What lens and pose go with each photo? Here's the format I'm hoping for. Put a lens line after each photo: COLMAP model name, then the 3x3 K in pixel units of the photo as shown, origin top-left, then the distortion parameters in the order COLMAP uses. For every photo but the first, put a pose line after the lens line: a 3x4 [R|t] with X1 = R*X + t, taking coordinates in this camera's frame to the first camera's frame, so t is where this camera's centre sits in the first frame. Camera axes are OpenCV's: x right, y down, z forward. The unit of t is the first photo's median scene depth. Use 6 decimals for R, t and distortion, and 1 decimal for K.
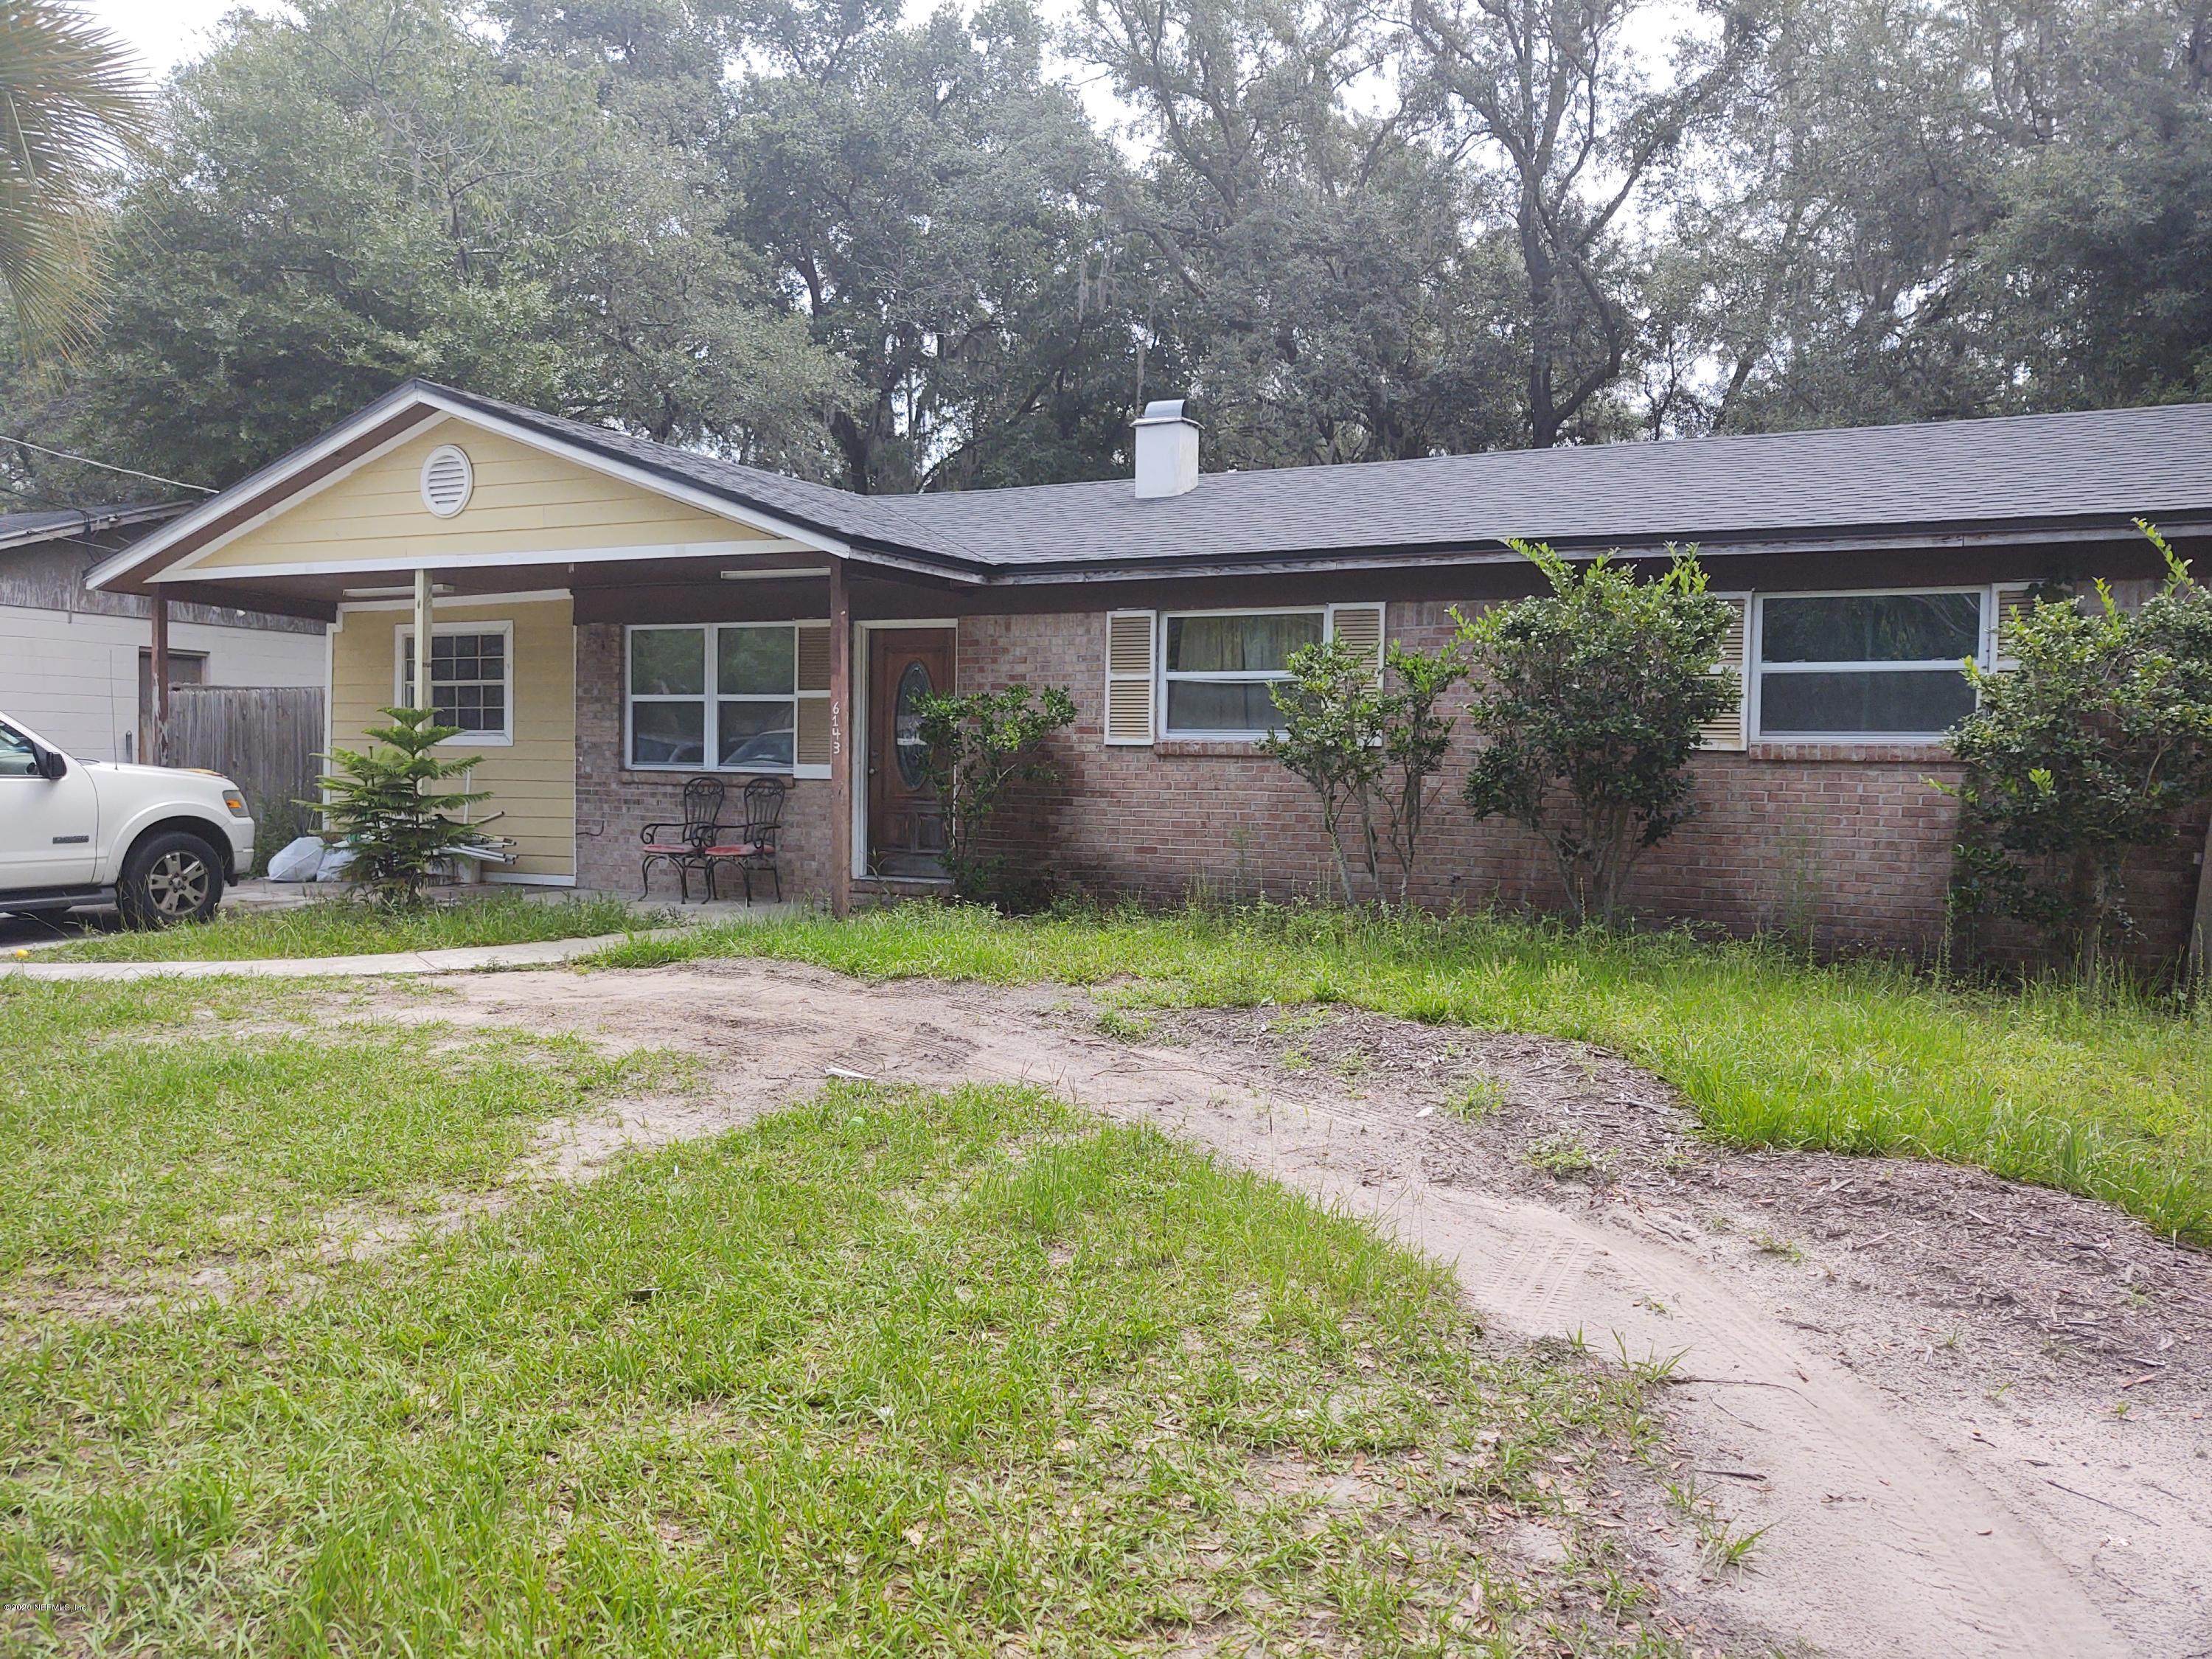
lens RADIAL K [[1677.2, 0, 1093.1], [0, 1677.2, 825.1], [0, 0, 1]] dist [0.034807, -0.060535]
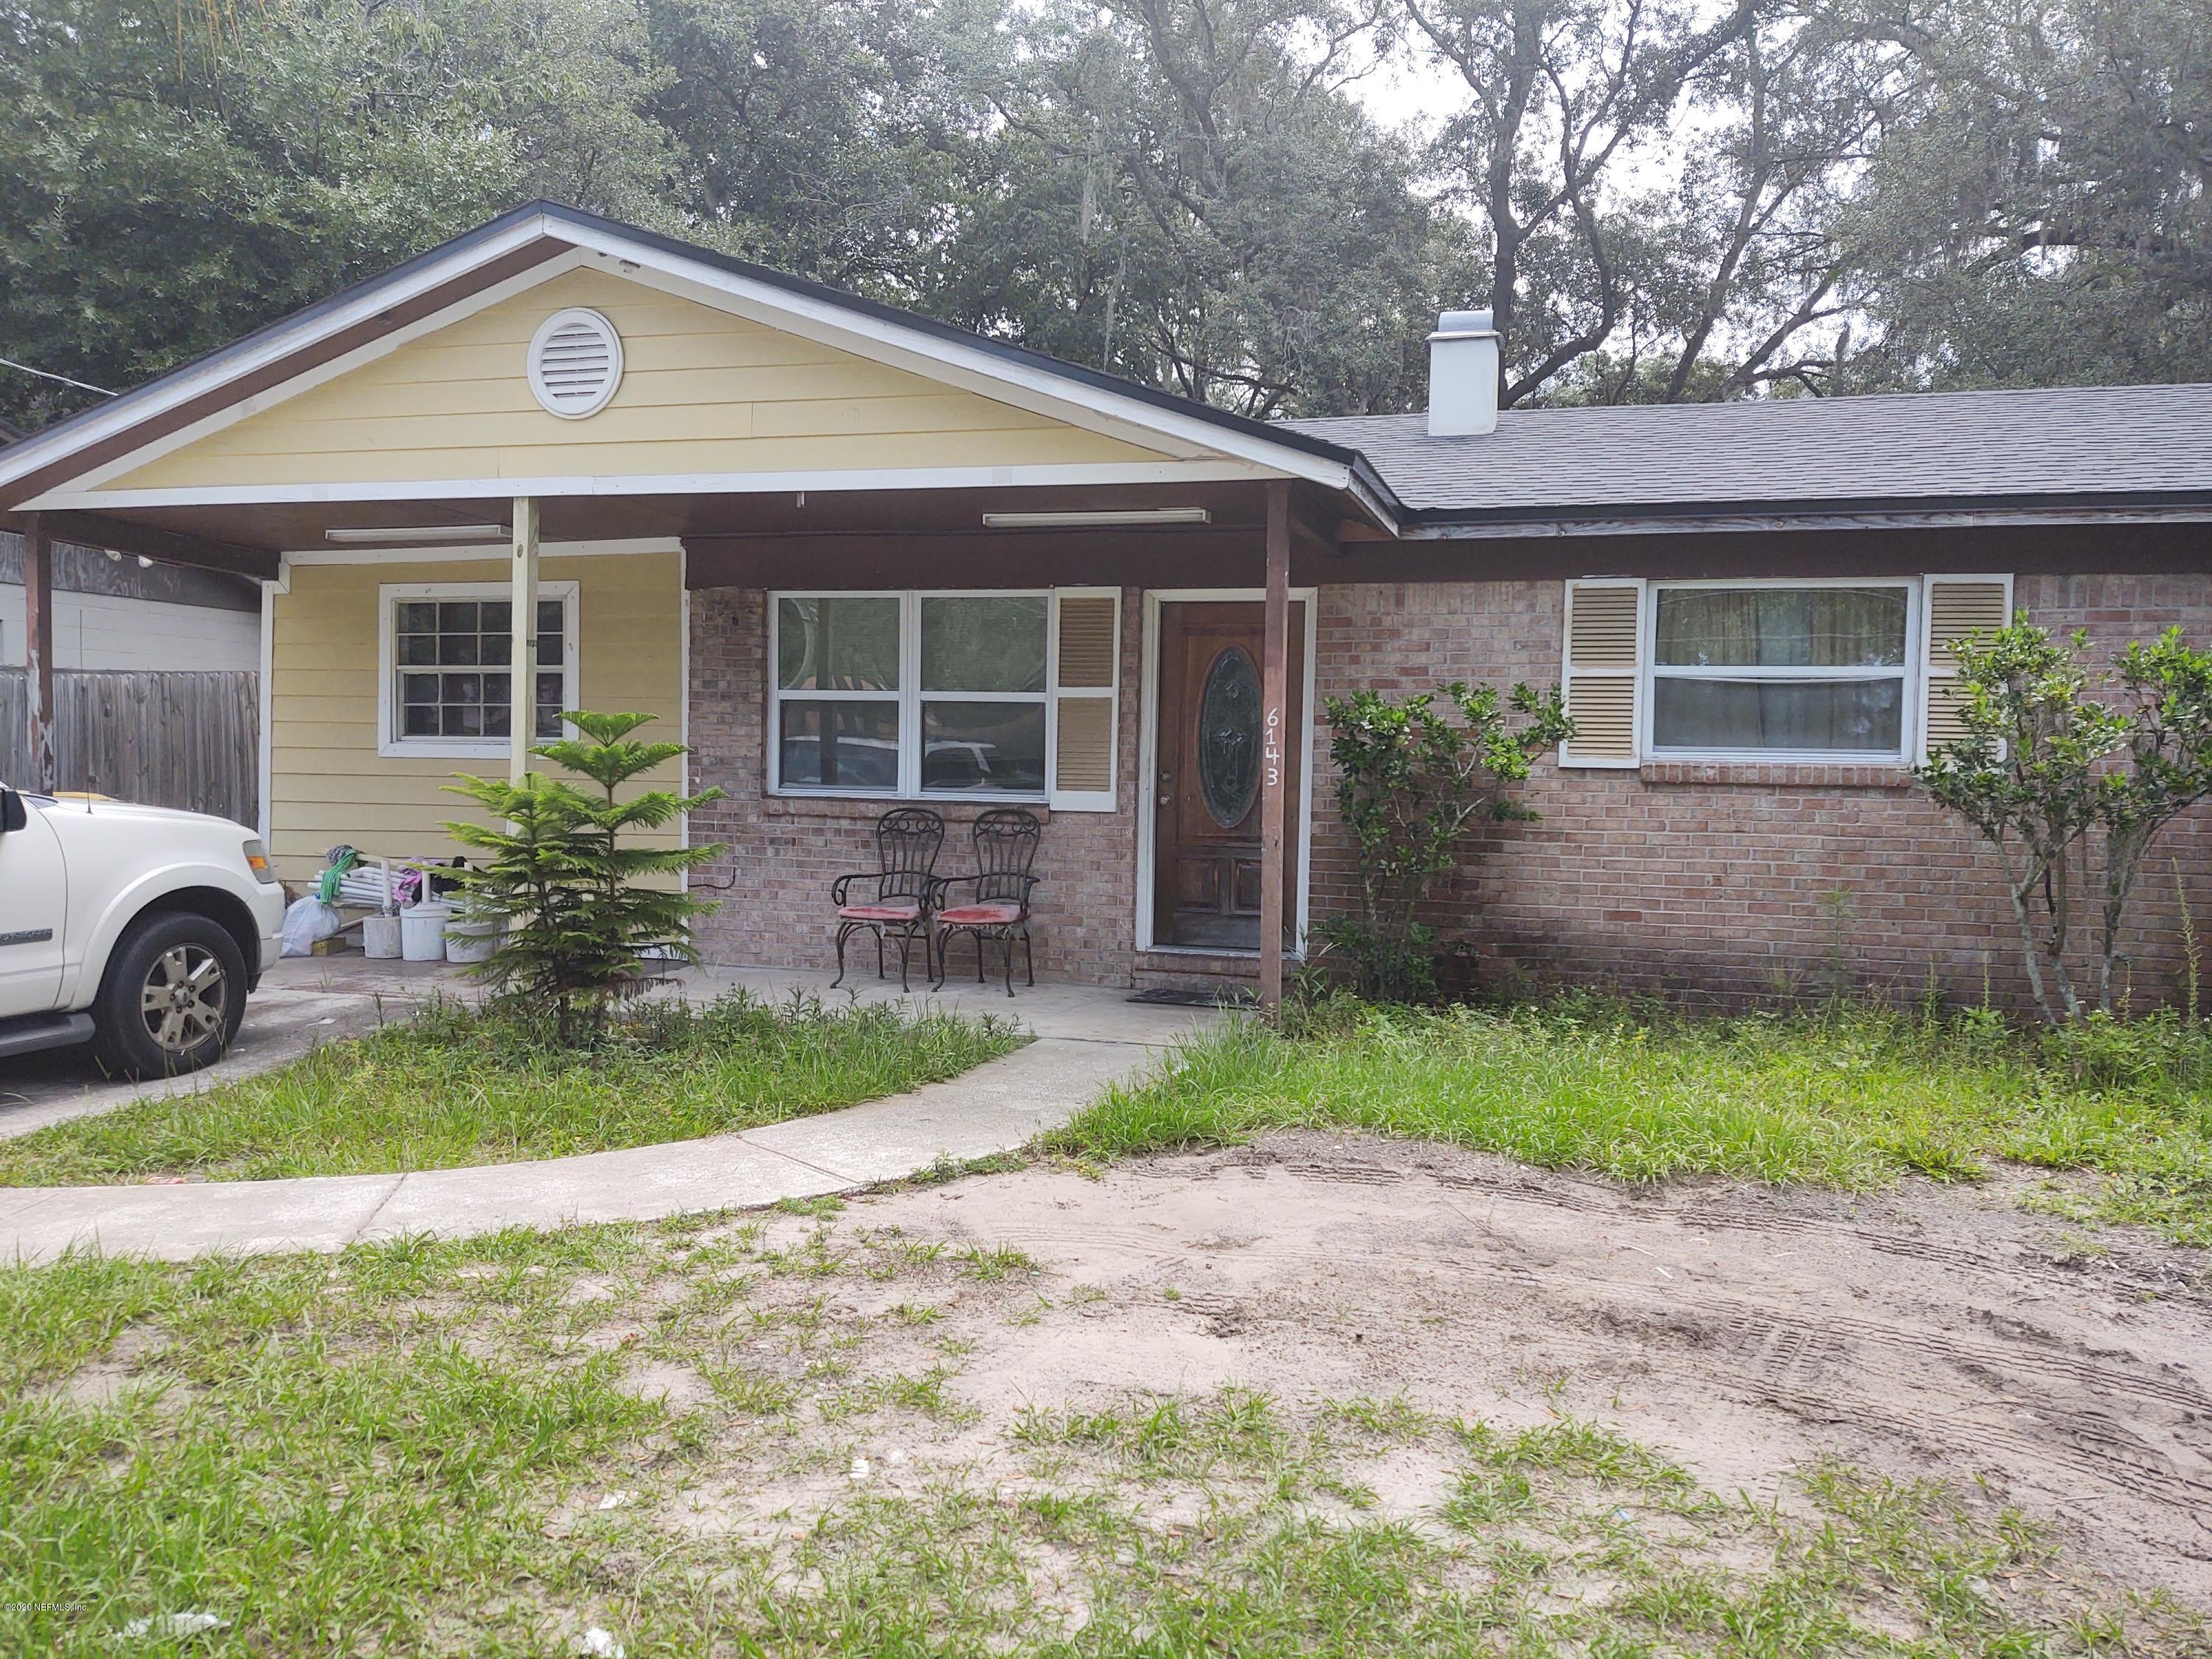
lens RADIAL K [[1677.2, 0, 1105.7], [0, 1677.2, 835.0], [0, 0, 1]] dist [0.034807, -0.060535]
pose [[0.983438, -0.006839, 0.181118, -0.291809], [0.004687, 0.999913, 0.012303, -0.026845], [-0.181187, -0.011250, 0.983384, 0.307331]]
